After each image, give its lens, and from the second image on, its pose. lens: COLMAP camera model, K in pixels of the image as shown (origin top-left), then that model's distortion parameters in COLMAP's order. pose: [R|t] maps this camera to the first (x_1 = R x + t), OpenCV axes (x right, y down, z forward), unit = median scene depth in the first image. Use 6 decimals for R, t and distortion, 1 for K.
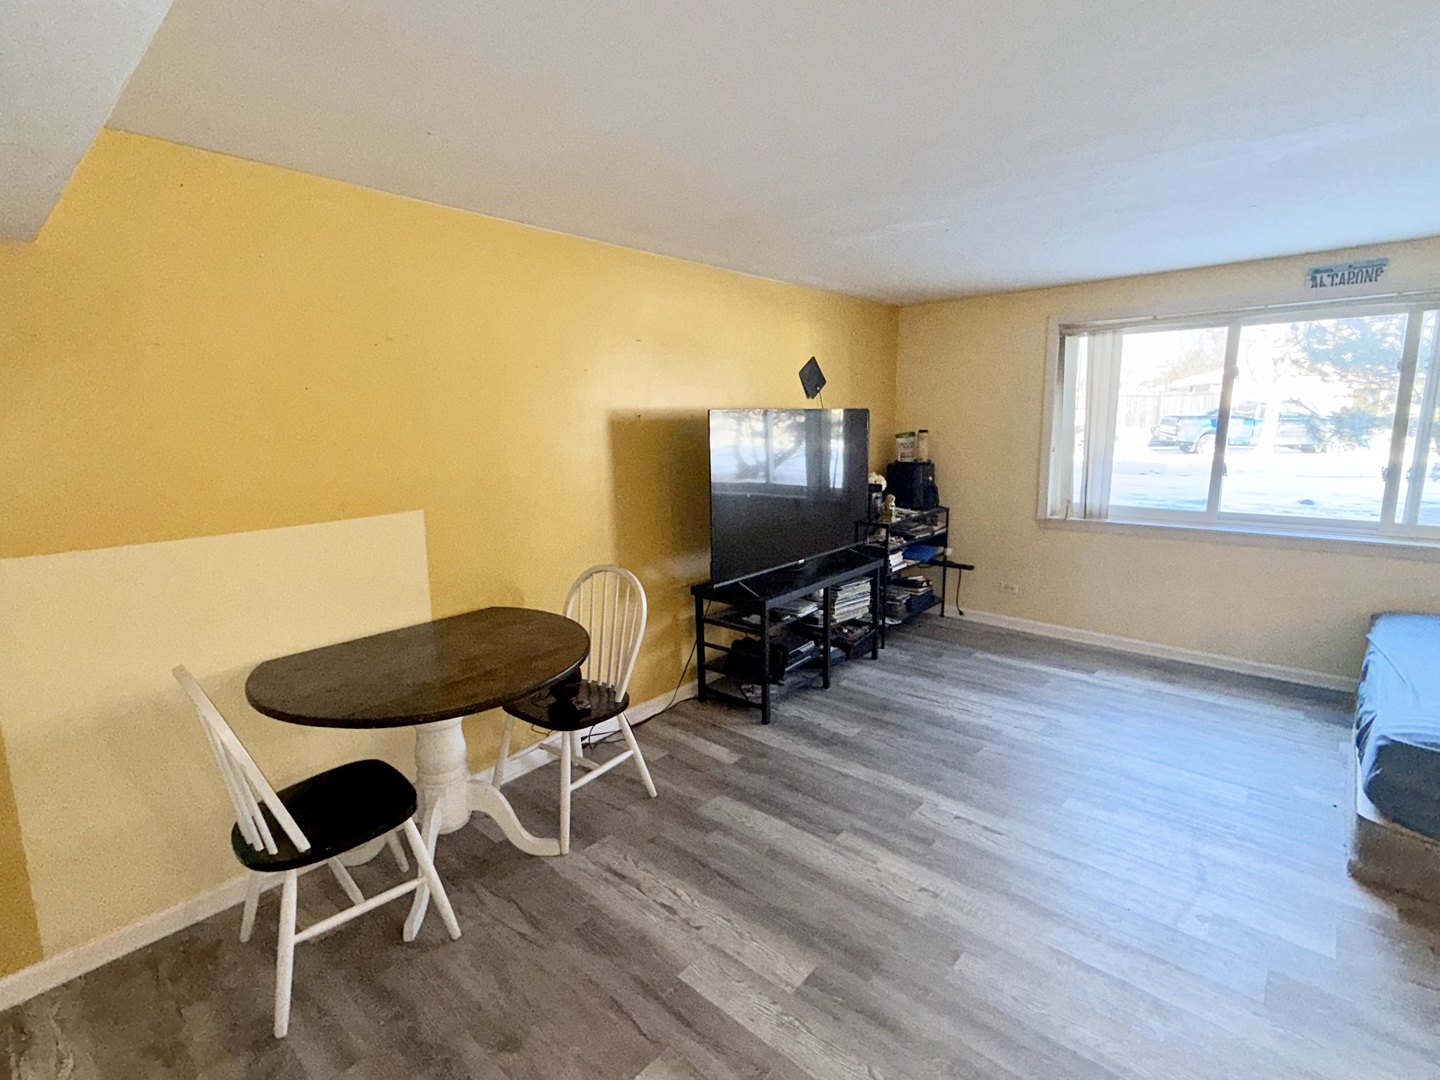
lens RADIAL K [[679.6, 0, 720.0], [0, 679.6, 540.0], [0, 0, 1]] dist [-0.000408, 0.000039]
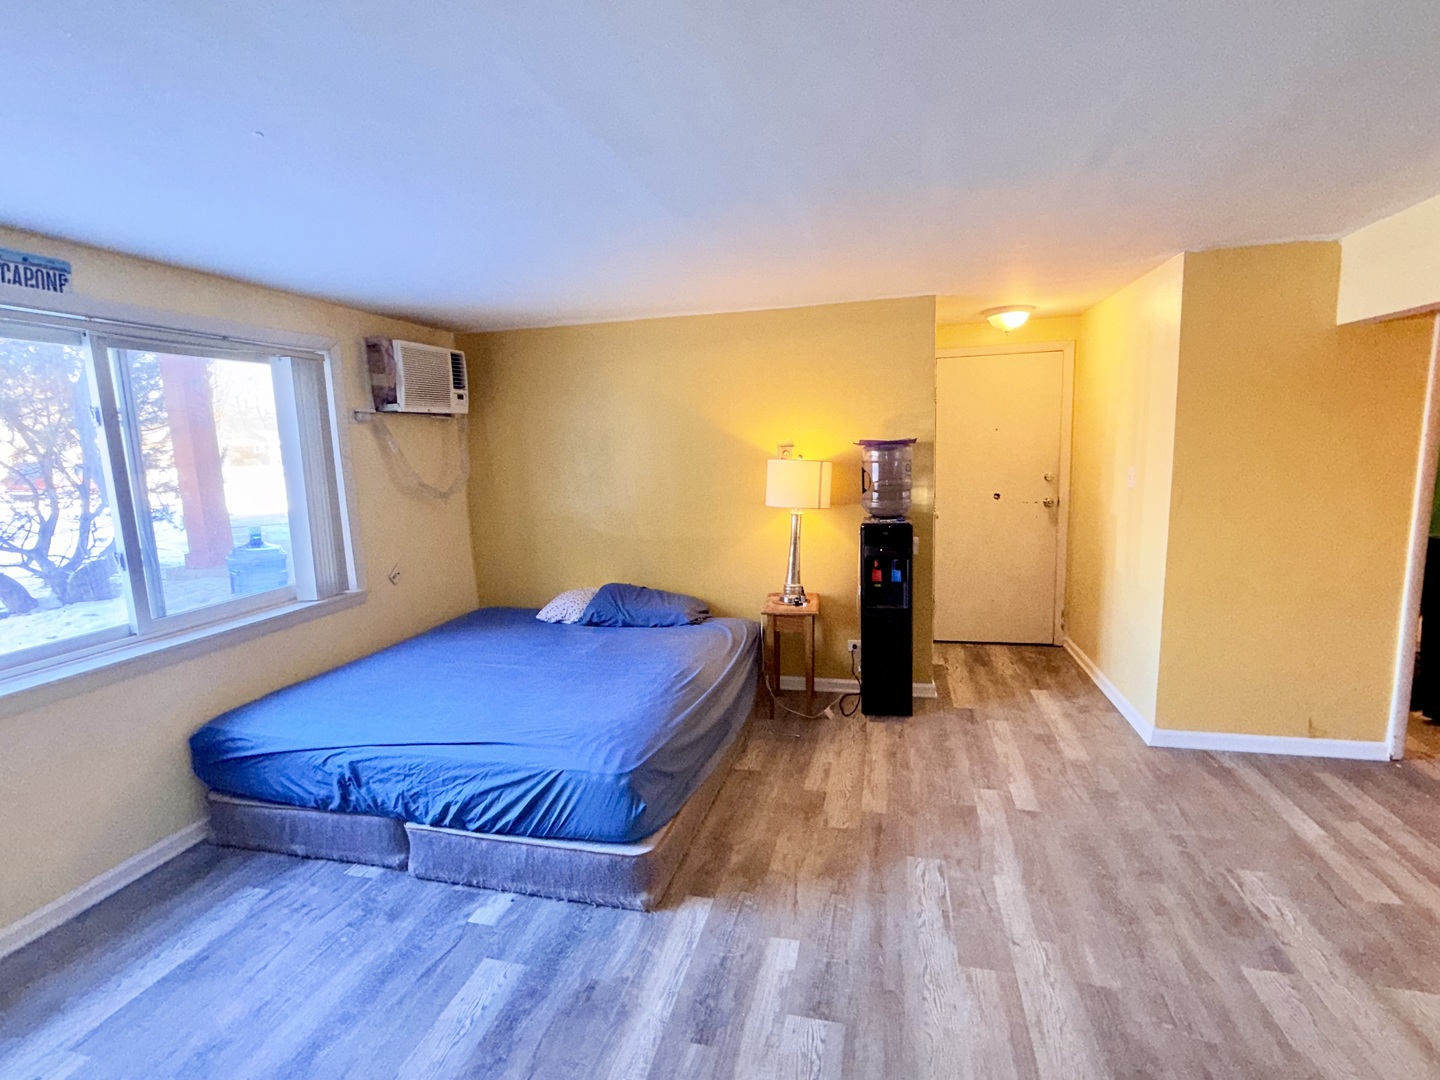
lens RADIAL K [[679.6, 0, 720.0], [0, 679.6, 540.0], [0, 0, 1]] dist [-0.000408, 0.000039]
pose [[-0.465261, -0.095950, 0.879958, 0.033561], [0.194960, 0.958588, 0.207605, -0.204153], [-0.863437, 0.268147, -0.427287, 1.046931]]
